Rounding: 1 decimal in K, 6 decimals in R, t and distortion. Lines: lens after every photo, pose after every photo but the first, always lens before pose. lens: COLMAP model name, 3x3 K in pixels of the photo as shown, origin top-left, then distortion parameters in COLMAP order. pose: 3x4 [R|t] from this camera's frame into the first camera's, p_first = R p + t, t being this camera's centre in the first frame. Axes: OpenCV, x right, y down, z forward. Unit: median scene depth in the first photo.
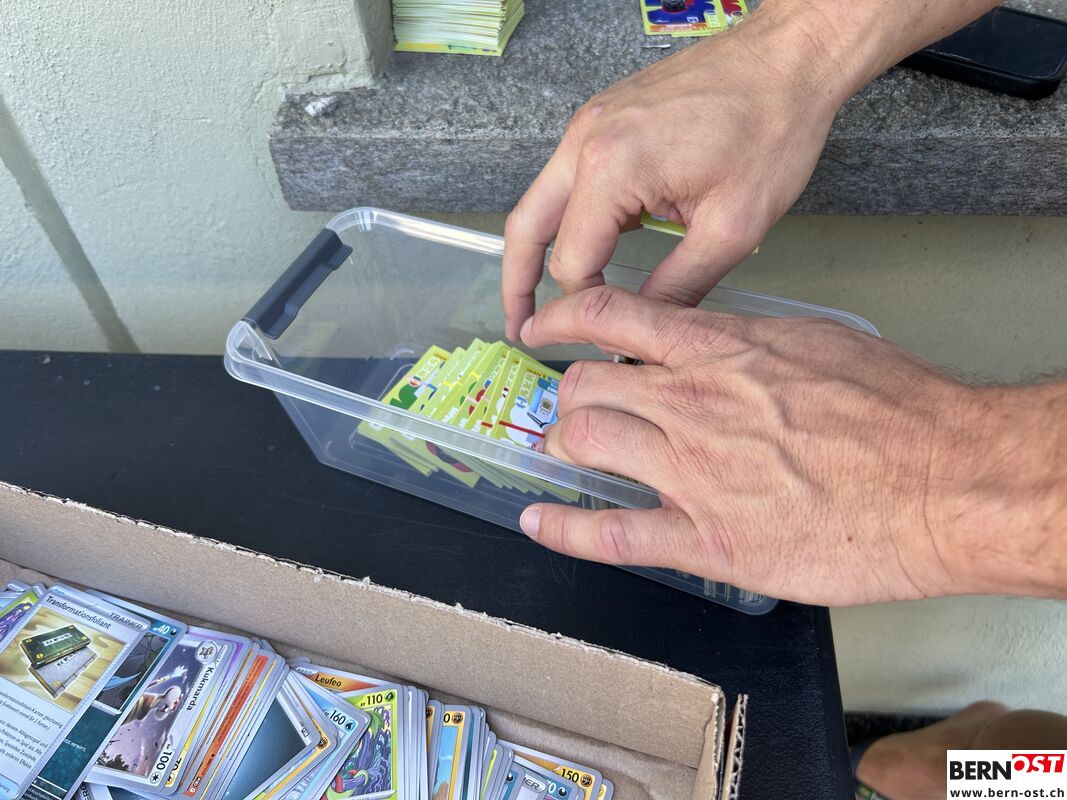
lens RADIAL K [[802.6, 0, 534.0], [0, 802.6, 399.2], [0, 0, 1]] dist [0.023687, -0.031474]
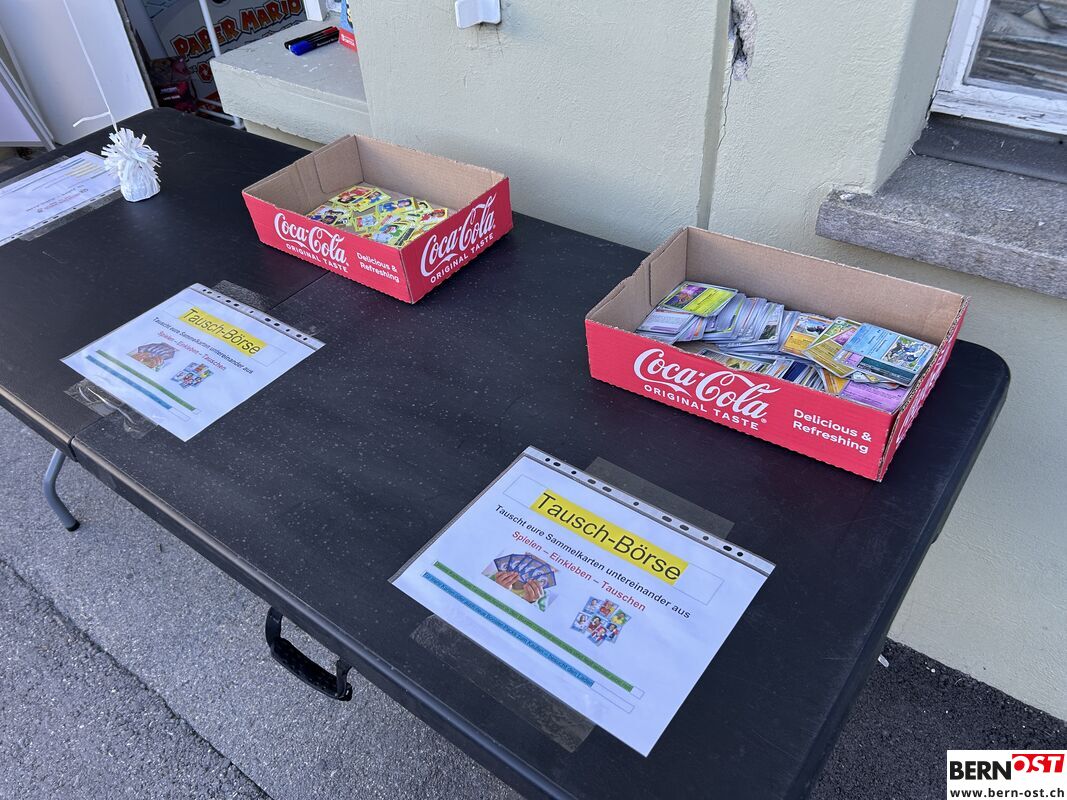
lens RADIAL K [[802.6, 0, 533.3], [0, 802.6, 400.2], [0, 0, 1]] dist [0.023687, -0.031474]
pose [[0.841694, 0.345998, -0.414532, 0.160858], [-0.389248, 0.920877, -0.021727, 0.628331], [0.374215, 0.179643, 0.909776, -1.469630]]
